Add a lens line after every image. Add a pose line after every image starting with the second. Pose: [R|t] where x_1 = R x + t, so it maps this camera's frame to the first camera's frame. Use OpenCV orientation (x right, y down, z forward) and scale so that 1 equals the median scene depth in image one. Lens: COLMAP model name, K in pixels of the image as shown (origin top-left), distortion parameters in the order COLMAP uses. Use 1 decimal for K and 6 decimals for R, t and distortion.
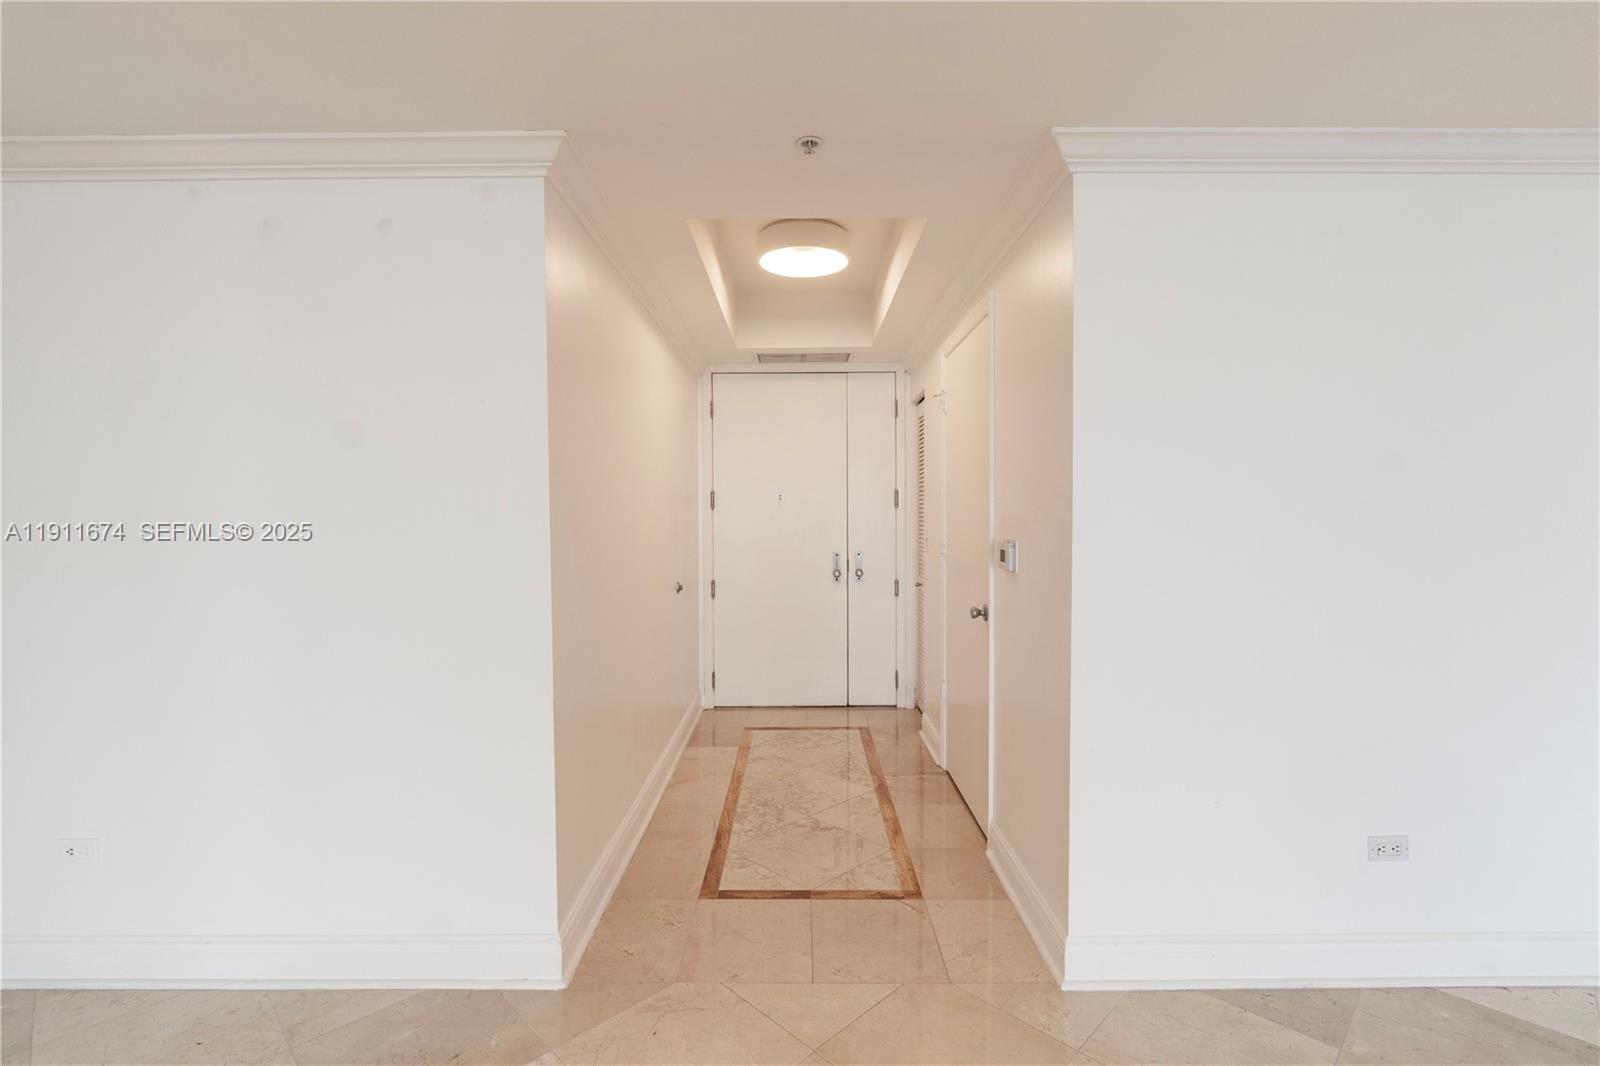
lens RADIAL K [[739.2, 0, 803.8], [0, 739.2, 526.5], [0, 0, 1]] dist [-0.003183, -0.000346]
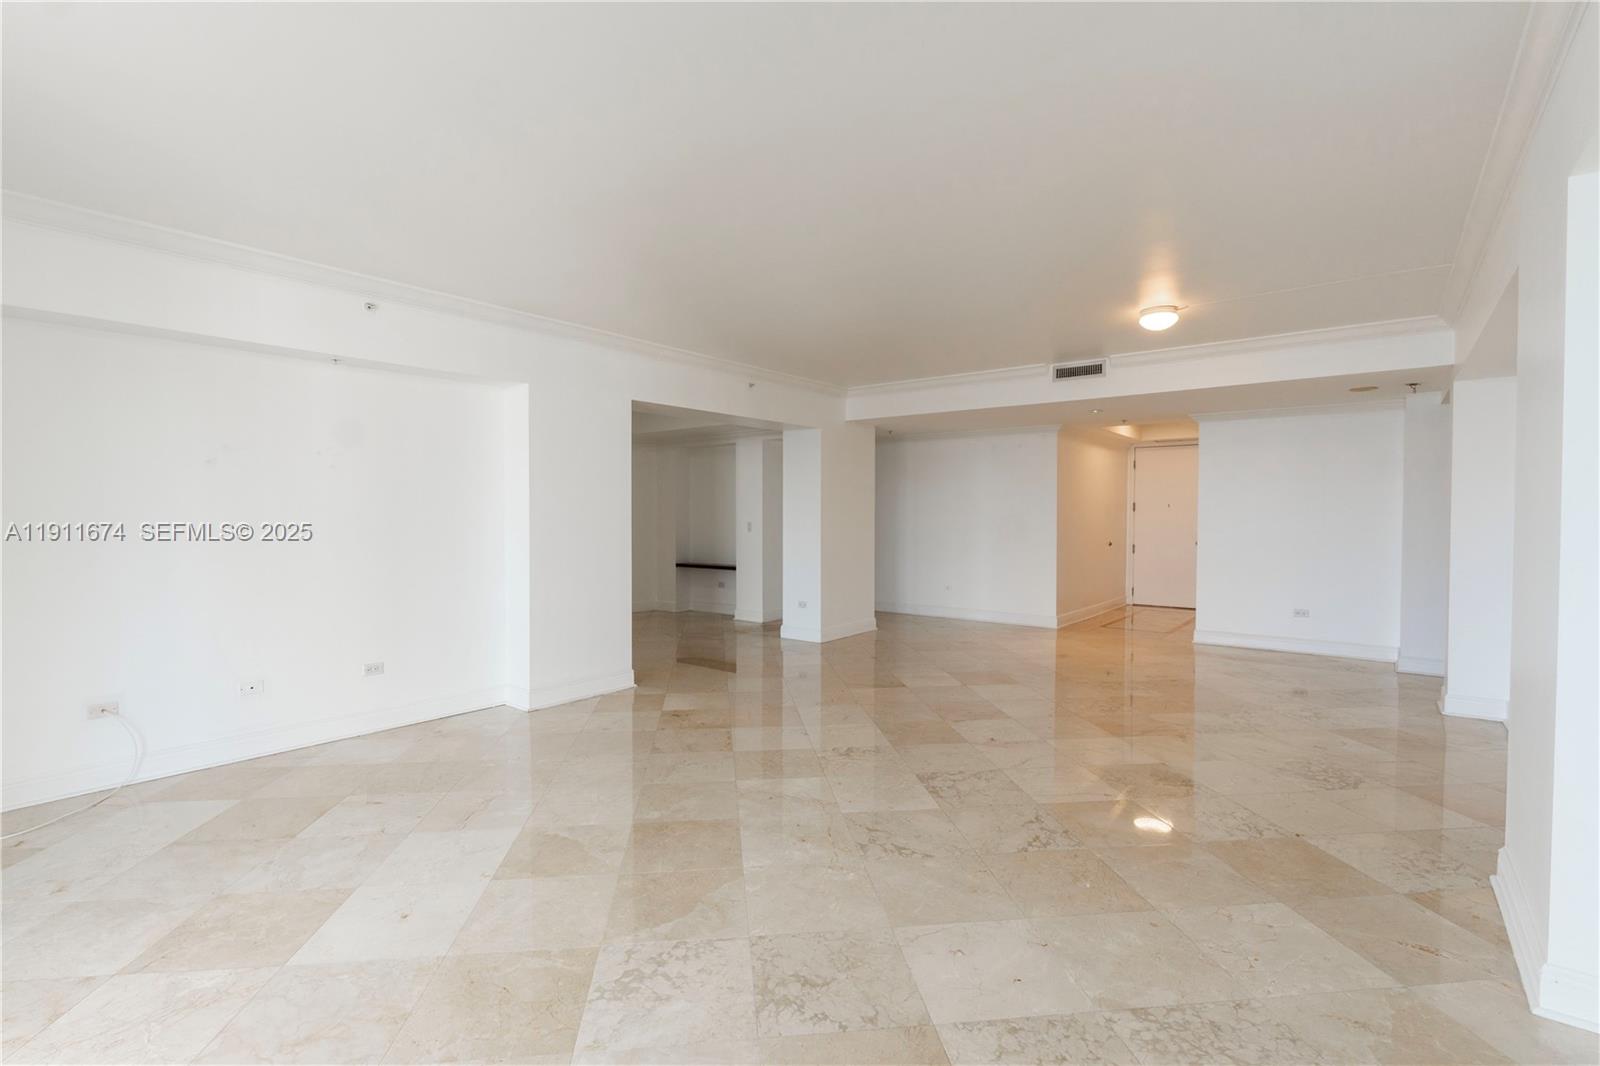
lens RADIAL K [[739.2, 0, 806.6], [0, 739.2, 531.7], [0, 0, 1]] dist [-0.003183, -0.000346]
pose [[0.786425, 0.022368, -0.617281, 0.453780], [-0.018425, 0.999749, 0.012754, 0.026254], [0.617412, 0.001343, 0.786639, -1.271199]]
